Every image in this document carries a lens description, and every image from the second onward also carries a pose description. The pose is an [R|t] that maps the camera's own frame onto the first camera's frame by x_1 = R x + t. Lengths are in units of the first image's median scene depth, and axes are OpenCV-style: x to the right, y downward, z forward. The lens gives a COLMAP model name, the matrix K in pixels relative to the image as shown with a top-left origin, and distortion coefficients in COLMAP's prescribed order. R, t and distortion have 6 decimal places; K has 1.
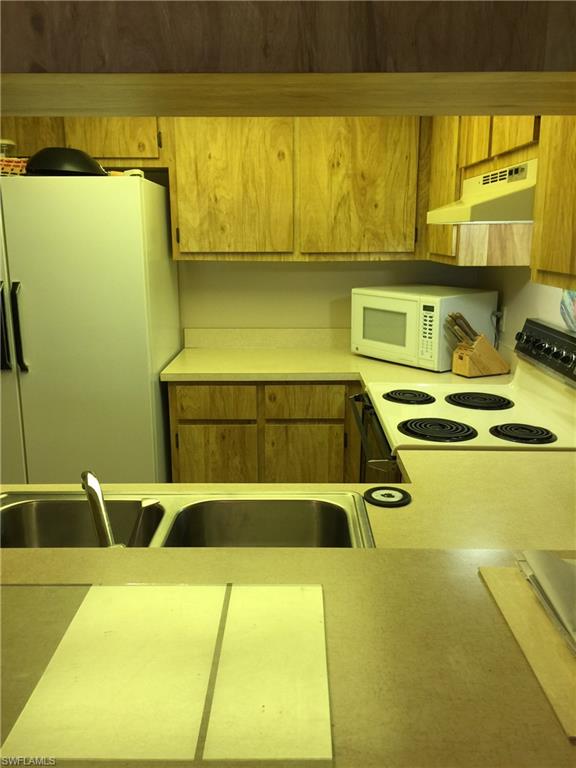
lens RADIAL K [[652.4, 0, 288.0], [0, 652.4, 384.0], [0, 0, 1]] dist [0.002882, 0.000572]
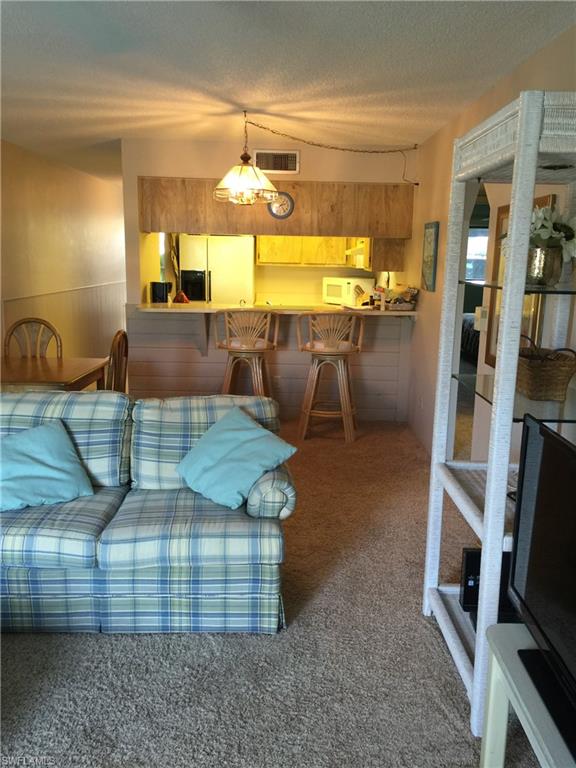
lens RADIAL K [[652.4, 0, 288.0], [0, 652.4, 384.0], [0, 0, 1]] dist [0.002882, 0.000572]
pose [[0.999517, 0.019948, 0.023847, -0.112279], [-0.019289, 0.999434, -0.027564, 0.408444], [-0.024384, 0.027090, 0.999336, -1.841517]]
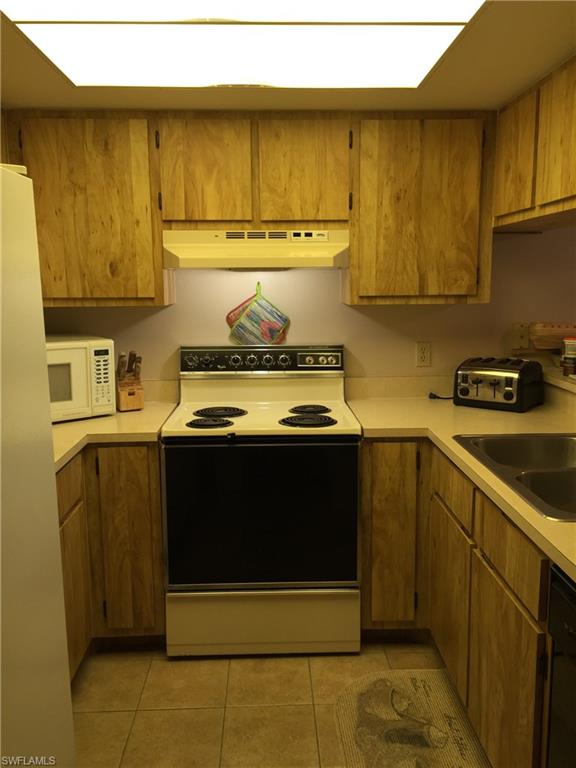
lens RADIAL K [[652.4, 0, 288.0], [0, 652.4, 384.0], [0, 0, 1]] dist [0.002882, 0.000572]
pose [[-0.045713, -0.151573, 0.987388, -0.766583], [0.234579, 0.959155, 0.158099, -0.158675], [-0.971022, 0.238848, -0.008290, 0.740748]]
